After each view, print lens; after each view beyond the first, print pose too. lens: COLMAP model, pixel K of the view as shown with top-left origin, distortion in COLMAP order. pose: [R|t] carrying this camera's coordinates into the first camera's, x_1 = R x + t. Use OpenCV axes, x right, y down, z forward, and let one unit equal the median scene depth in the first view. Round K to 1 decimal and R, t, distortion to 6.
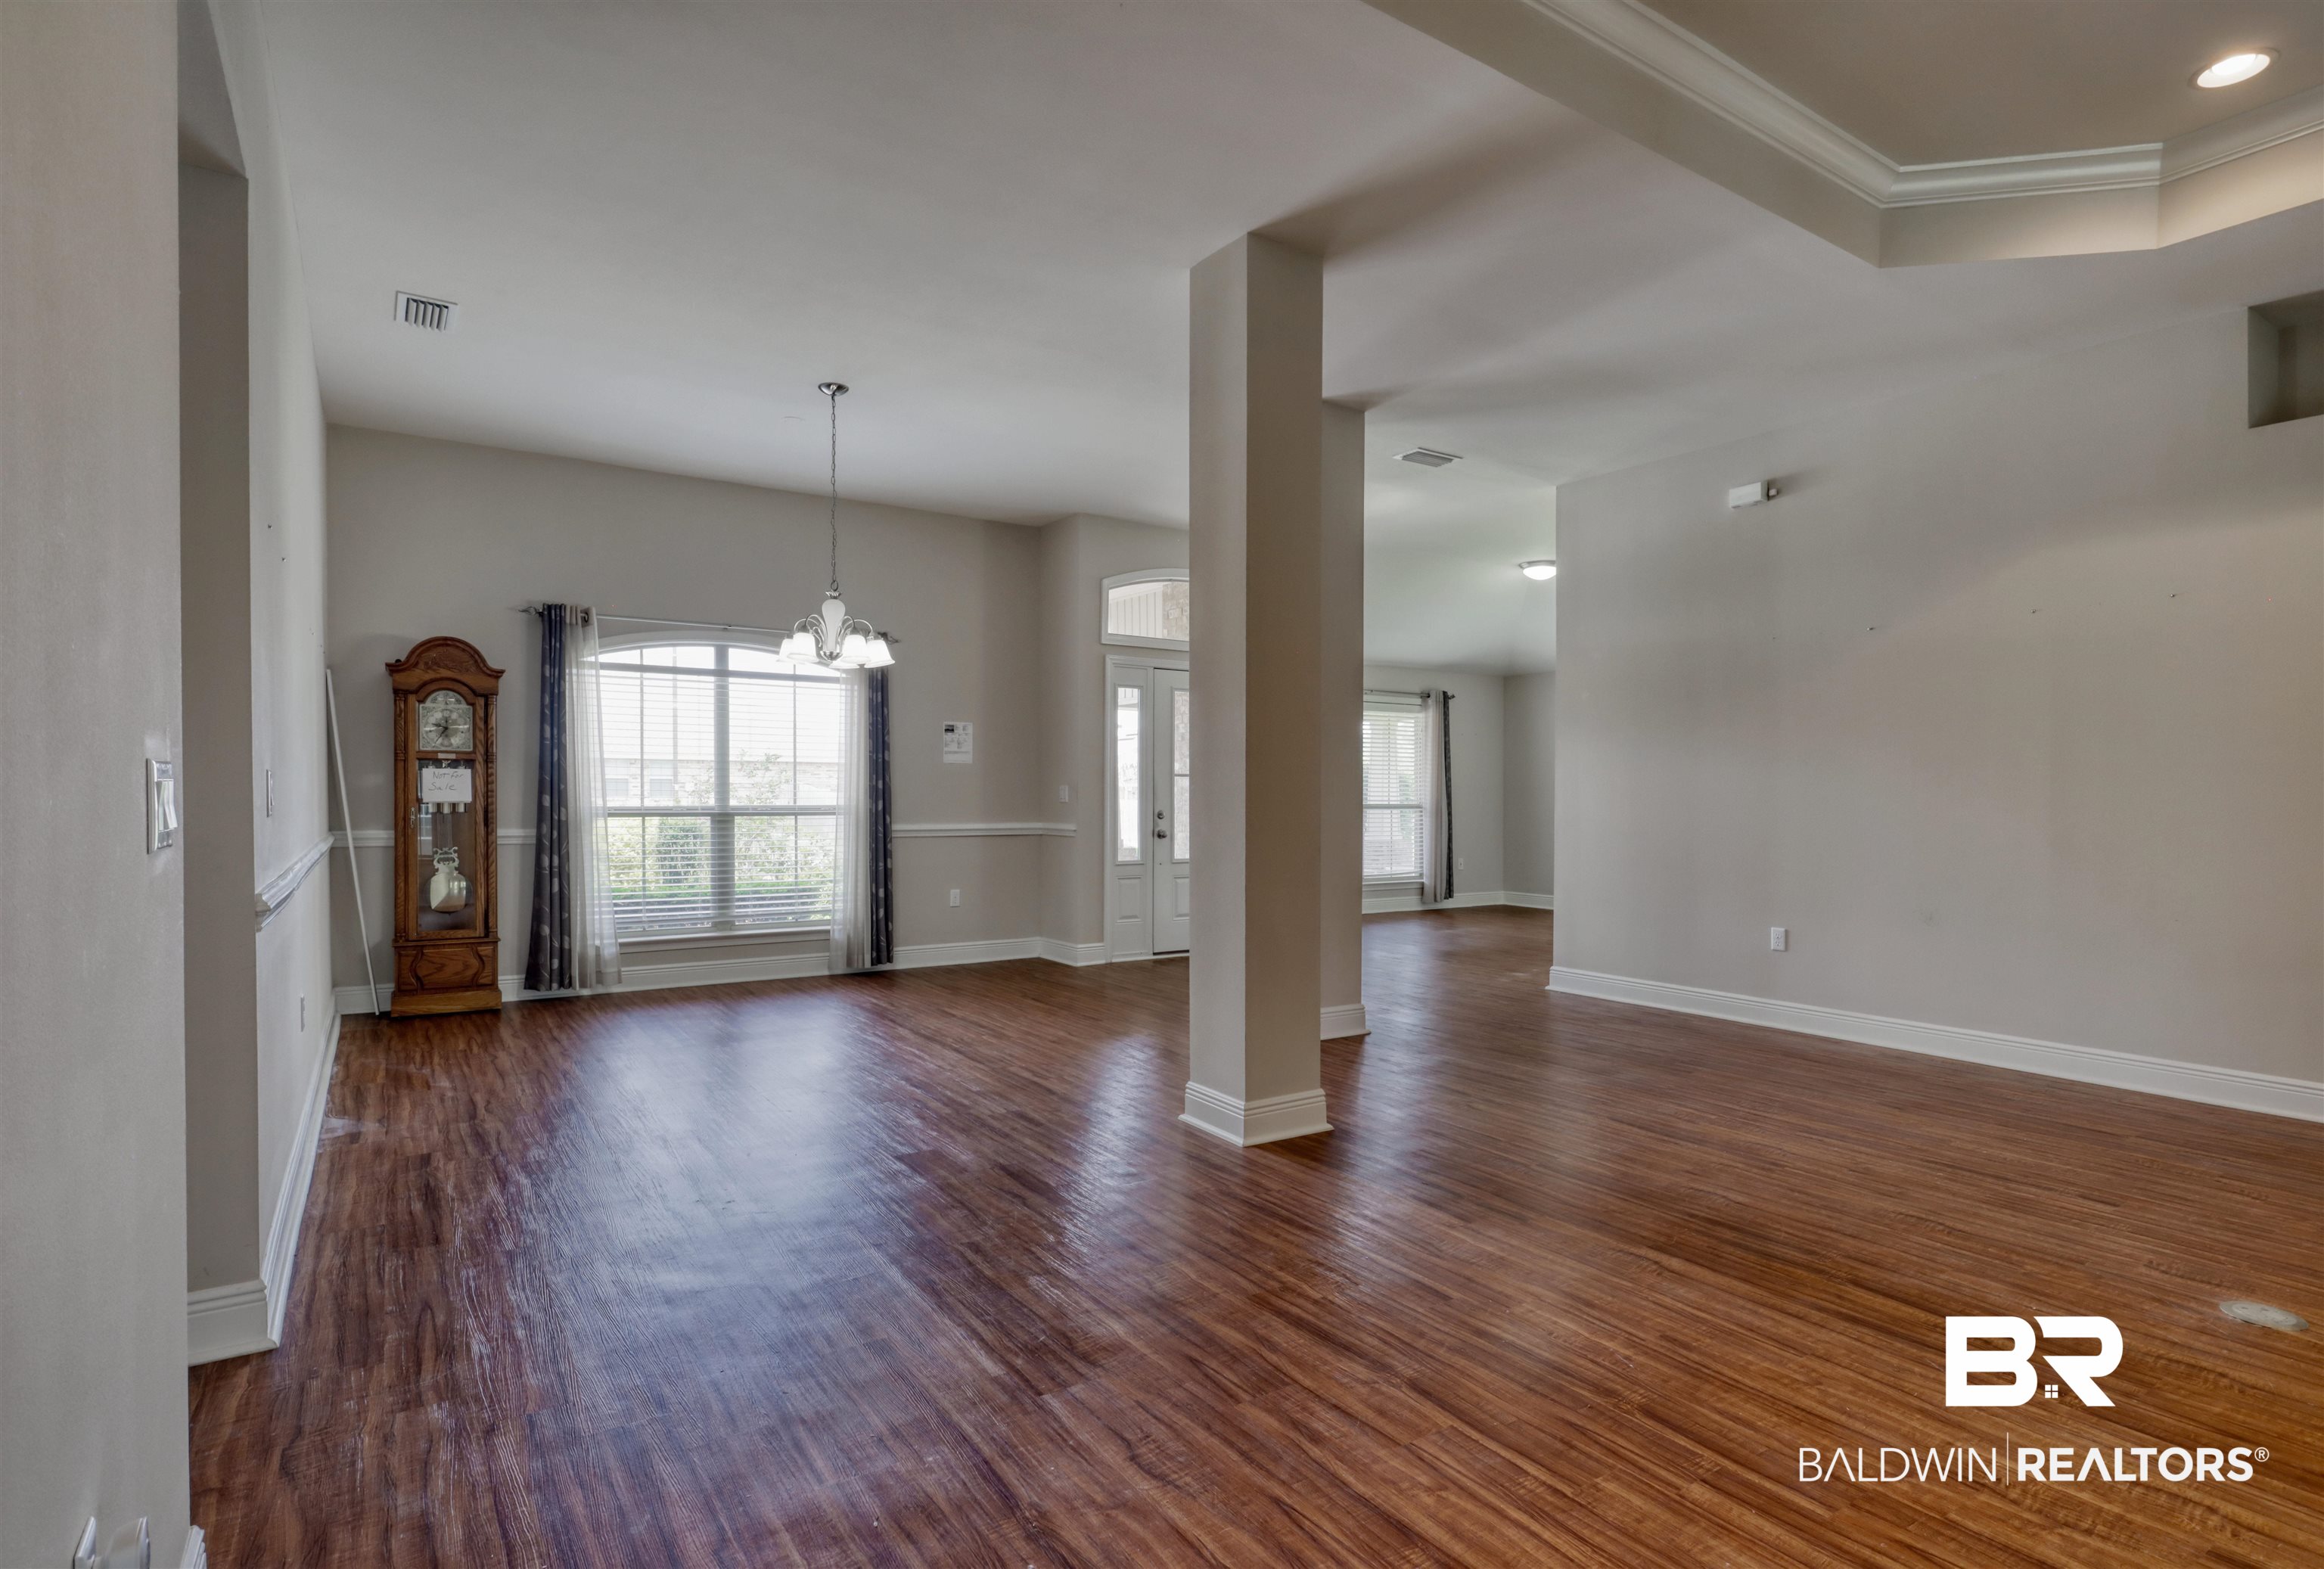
lens RADIAL K [[1171.8, 0, 1146.5], [0, 1171.8, 806.4], [0, 0, 1]] dist [0.009499, -0.000677]
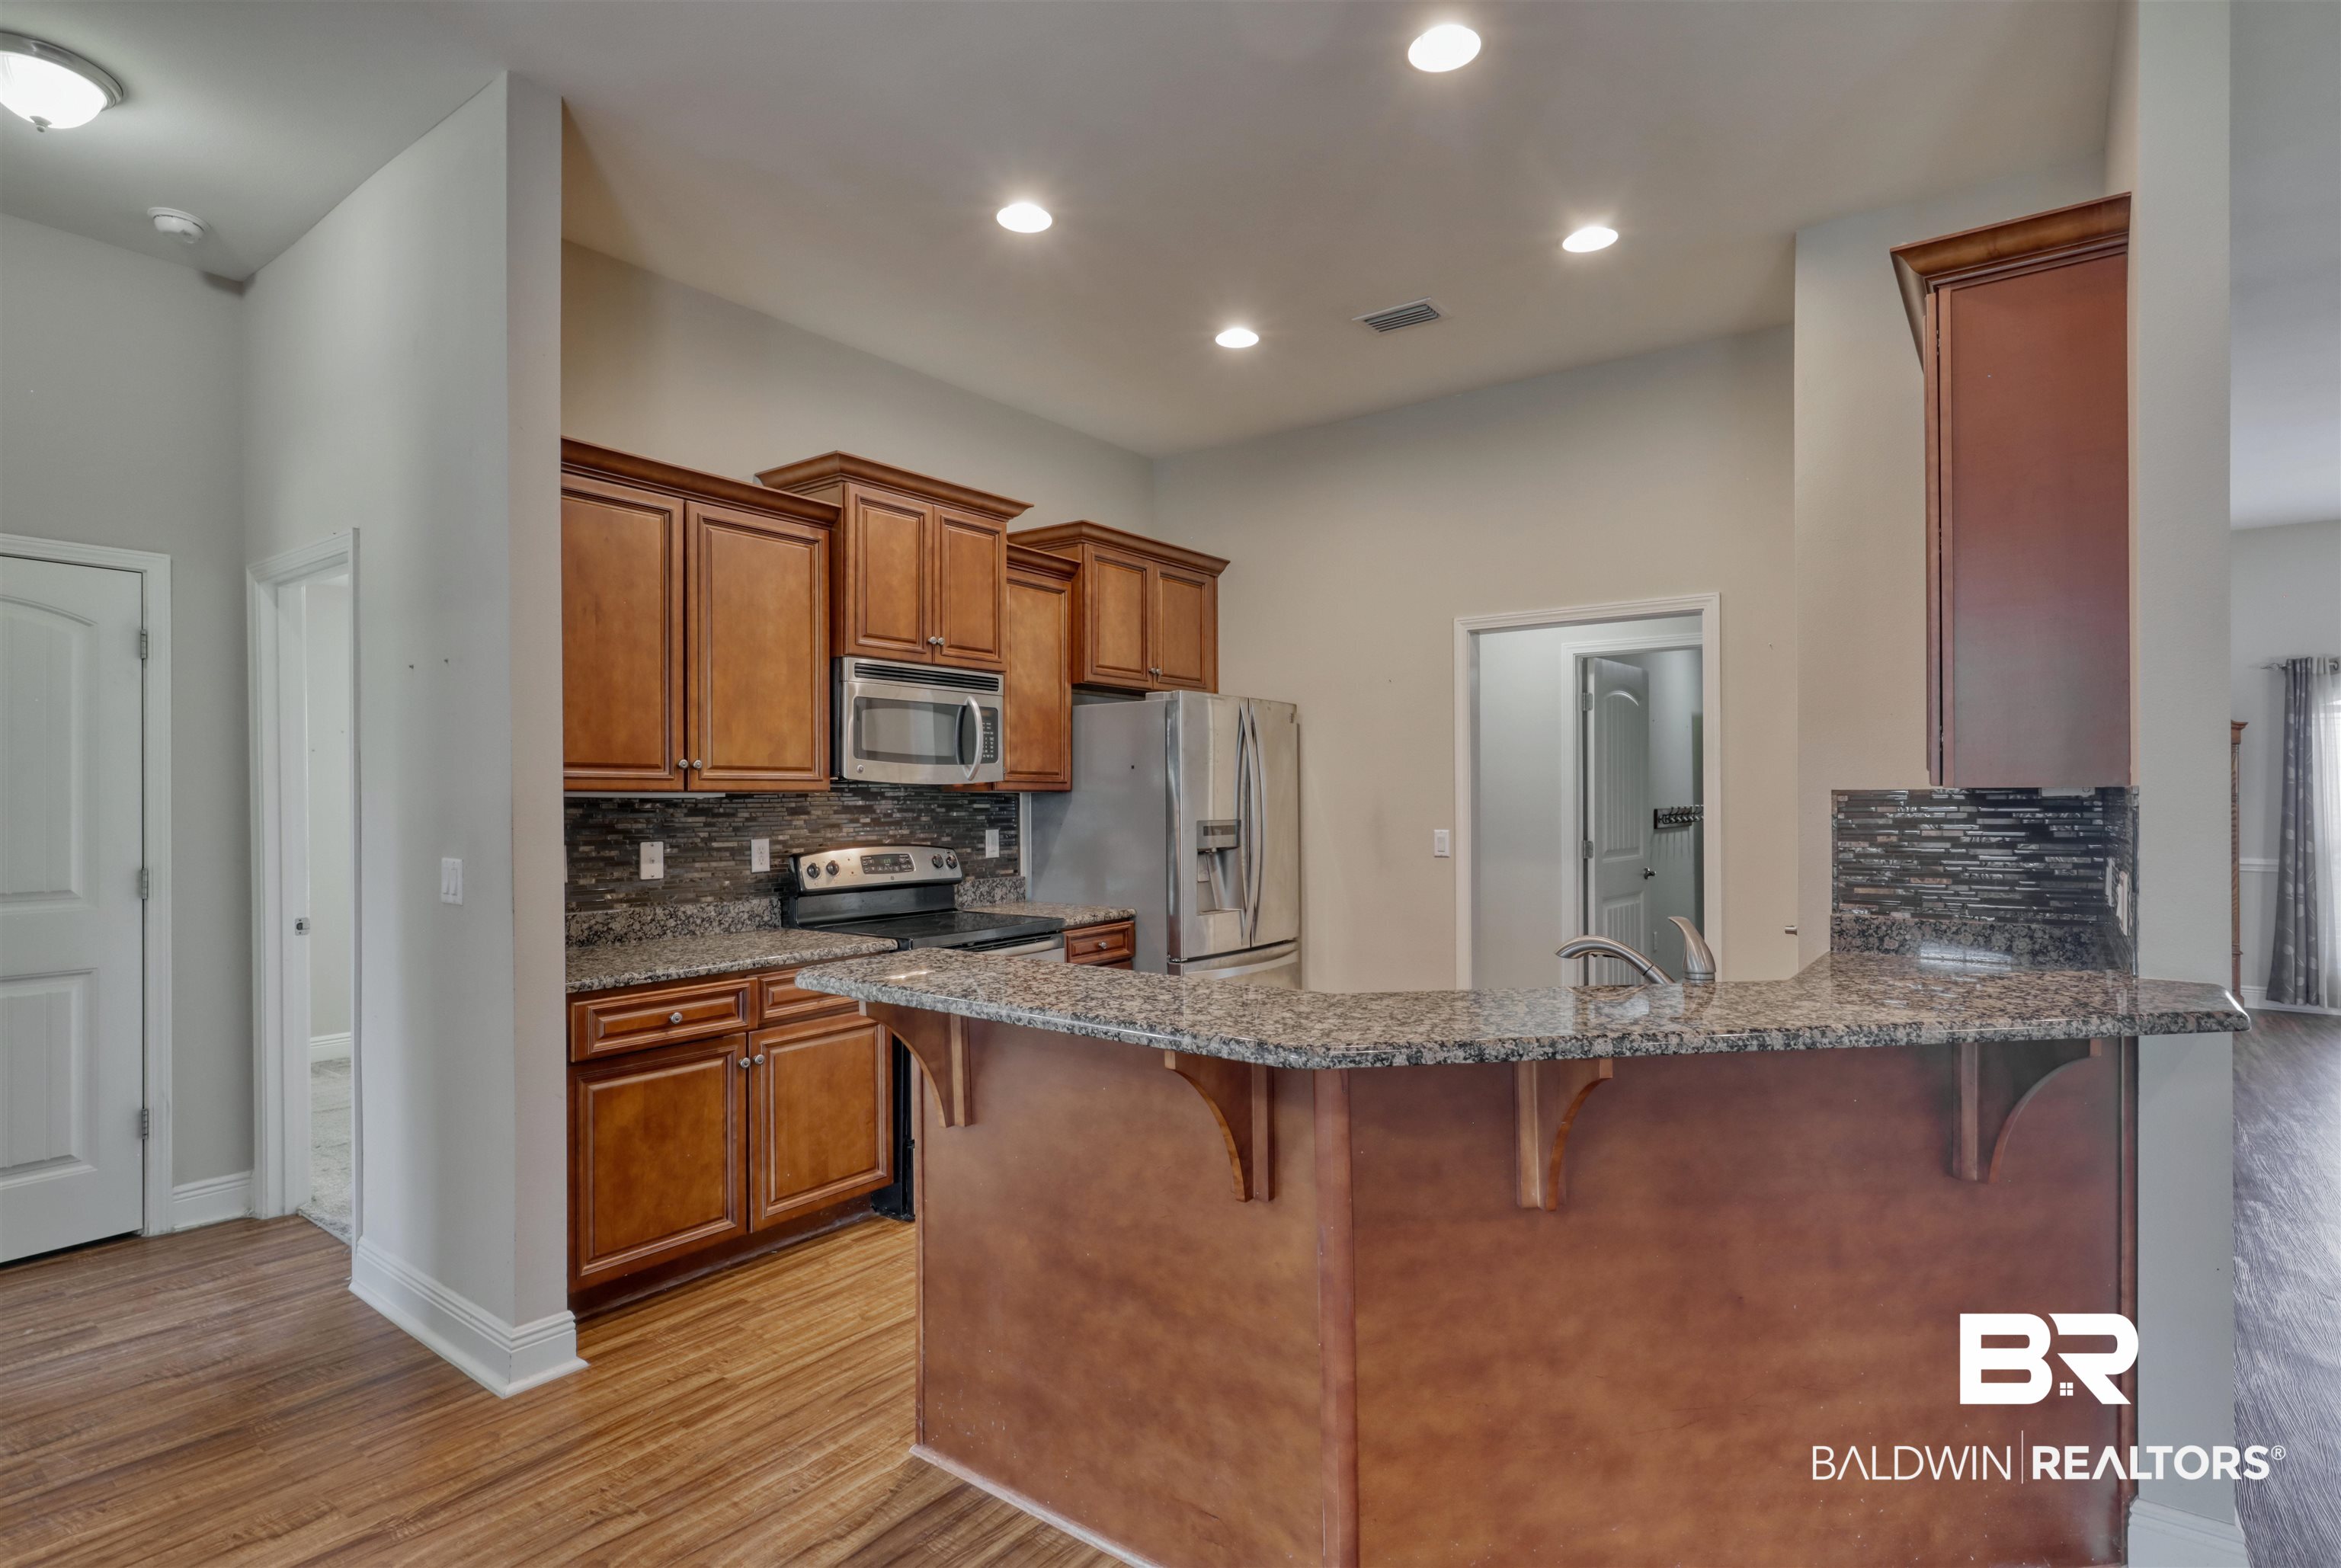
lens RADIAL K [[1169.2, 0, 1165.3], [0, 1169.2, 794.0], [0, 0, 1]] dist [-0.003448, 0.002594]
pose [[0.343715, -0.006207, -0.939054, 0.181638], [-0.009095, 0.999909, -0.009938, -0.024546], [0.939030, 0.011956, 0.343627, -0.425863]]
